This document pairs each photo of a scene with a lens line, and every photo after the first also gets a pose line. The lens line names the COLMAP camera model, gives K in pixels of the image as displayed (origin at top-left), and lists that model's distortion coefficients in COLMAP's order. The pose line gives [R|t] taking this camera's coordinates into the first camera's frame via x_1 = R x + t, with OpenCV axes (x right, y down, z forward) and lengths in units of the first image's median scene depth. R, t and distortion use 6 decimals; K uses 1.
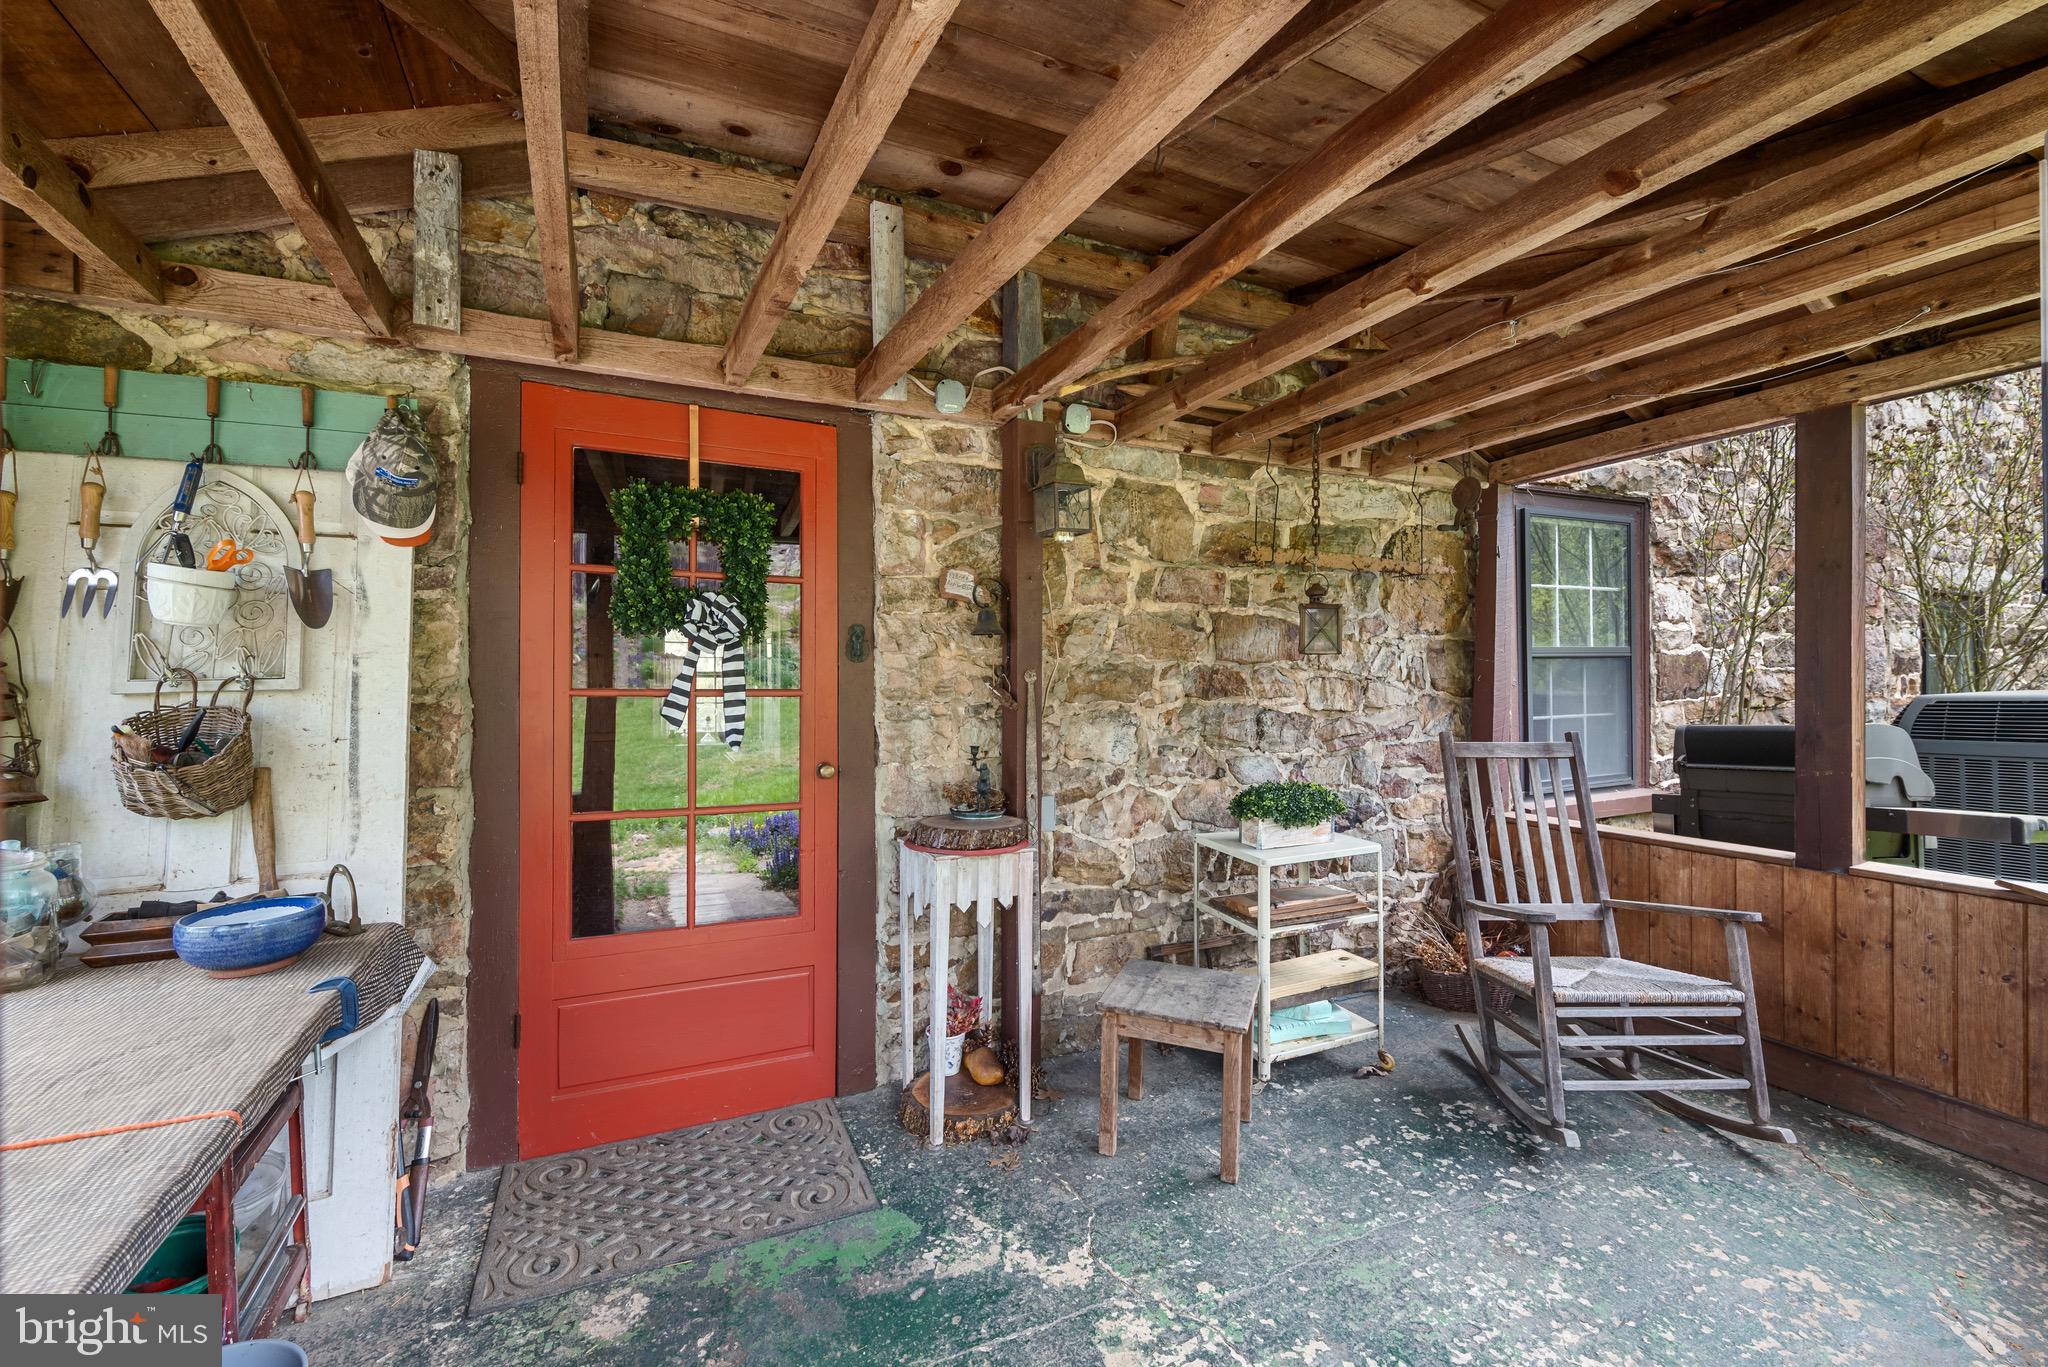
lens RADIAL K [[871.6, 0, 1012.7], [0, 871.6, 674.0], [0, 0, 1]] dist [-0.000619, 0.000384]
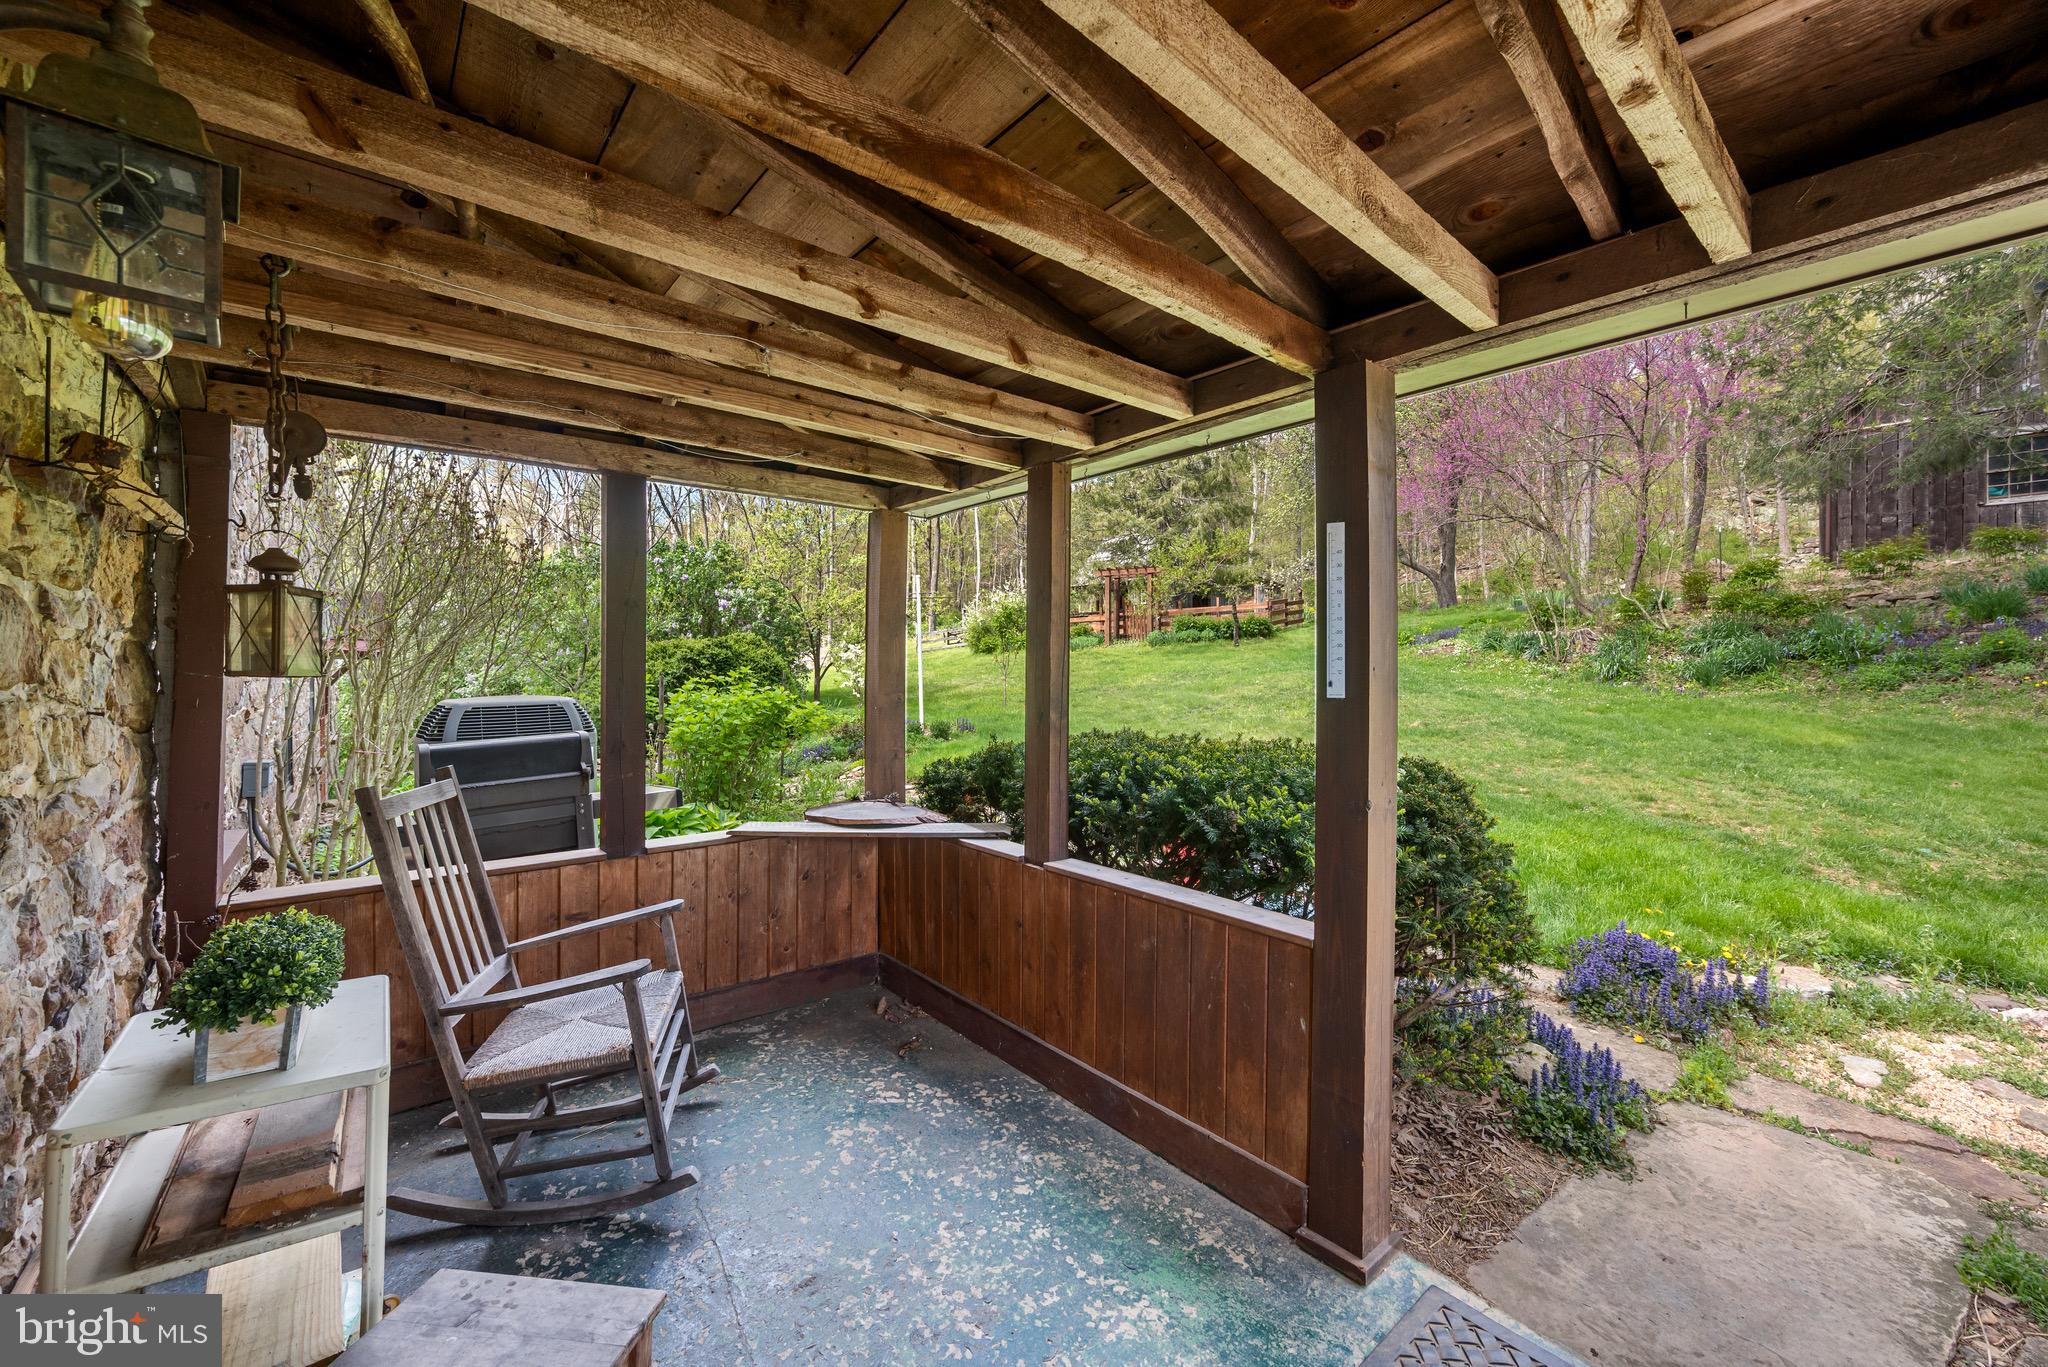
lens RADIAL K [[827.0, 0, 1023.6], [0, 827.0, 670.4], [0, 0, 1]] dist [0.006193, -0.000497]
pose [[-0.269497, 0.001873, 0.962999, -0.338763], [-0.005407, 0.999979, -0.003458, -0.032075], [-0.962986, -0.006139, -0.269481, 0.833188]]
